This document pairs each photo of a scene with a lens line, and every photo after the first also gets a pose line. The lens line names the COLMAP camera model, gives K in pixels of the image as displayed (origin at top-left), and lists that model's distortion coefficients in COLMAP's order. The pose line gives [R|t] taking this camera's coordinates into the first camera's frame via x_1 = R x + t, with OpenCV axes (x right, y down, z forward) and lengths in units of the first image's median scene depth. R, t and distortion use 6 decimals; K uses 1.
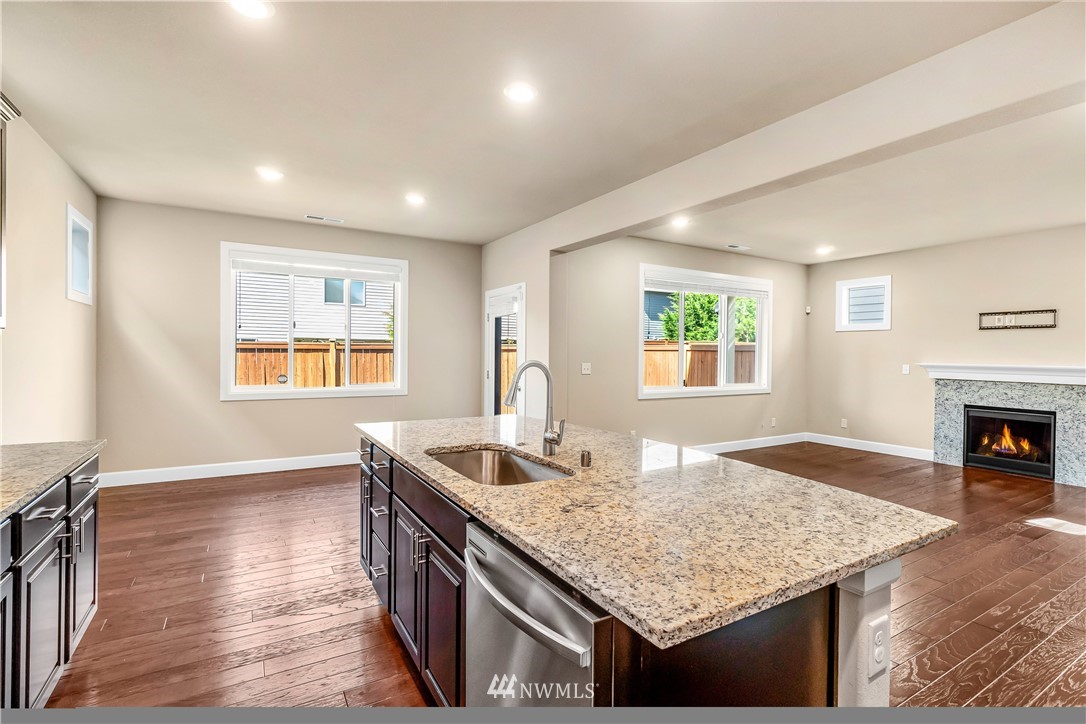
lens RADIAL K [[509.1, 0, 540.3], [0, 509.1, 354.4], [0, 0, 1]] dist [-0.000156, 0.002680]
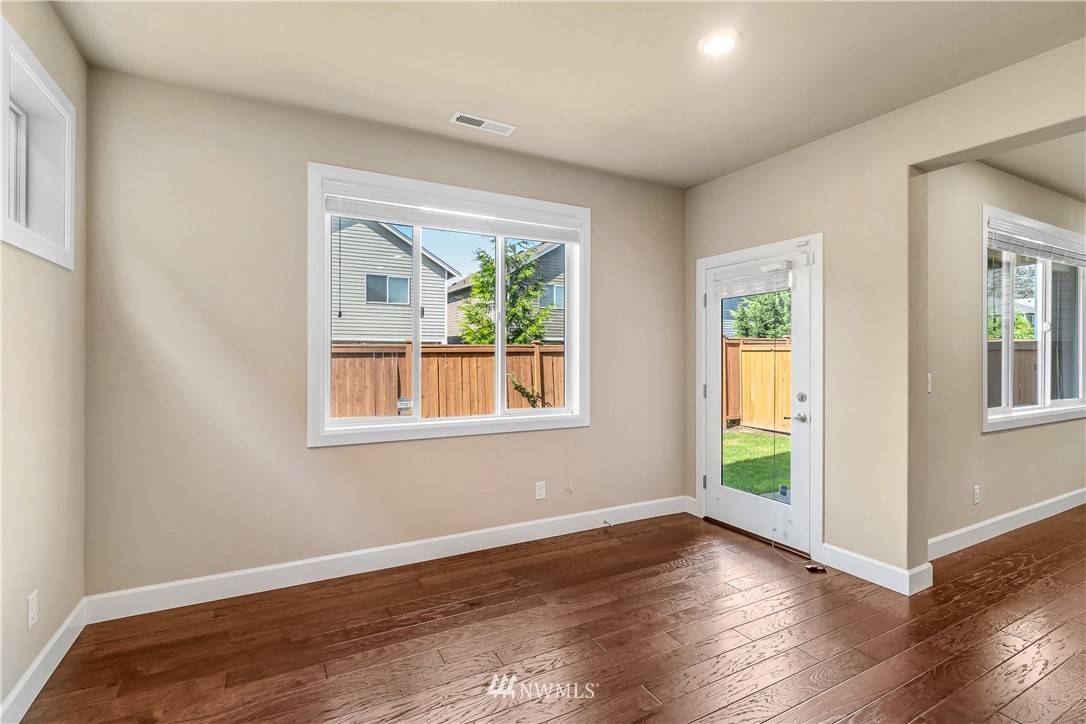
lens RADIAL K [[509.1, 0, 542.6], [0, 509.1, 354.2], [0, 0, 1]] dist [-0.000156, 0.002680]
pose [[0.999475, -0.009194, -0.031075, -0.297541], [0.009058, 0.999949, -0.004527, -0.004810], [0.031115, 0.004243, 0.999507, 0.377217]]
